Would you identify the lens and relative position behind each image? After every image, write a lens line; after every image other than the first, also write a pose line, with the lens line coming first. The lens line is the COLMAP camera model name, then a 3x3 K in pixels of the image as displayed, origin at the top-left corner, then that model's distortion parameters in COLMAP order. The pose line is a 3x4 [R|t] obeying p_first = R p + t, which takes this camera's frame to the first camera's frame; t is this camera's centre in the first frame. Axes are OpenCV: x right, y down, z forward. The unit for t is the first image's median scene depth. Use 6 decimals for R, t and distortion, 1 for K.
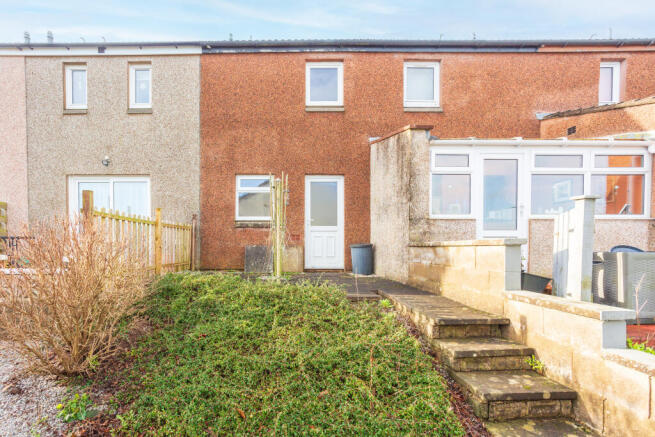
lens RADIAL K [[331.5, 0, 287.7], [0, 331.5, 251.0], [0, 0, 1]] dist [-0.025658, 0.015196]
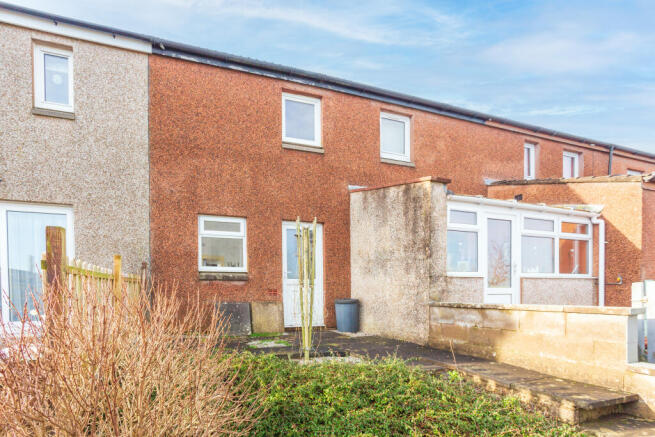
lens RADIAL K [[333.4, 0, 310.4], [0, 333.4, 295.9], [0, 0, 1]] dist [-0.020183, 0.009876]
pose [[0.939222, -0.008909, 0.343195, -0.181985], [0.010086, 0.999948, -0.001644, -0.028636], [-0.343162, 0.005006, 0.939263, 0.150963]]
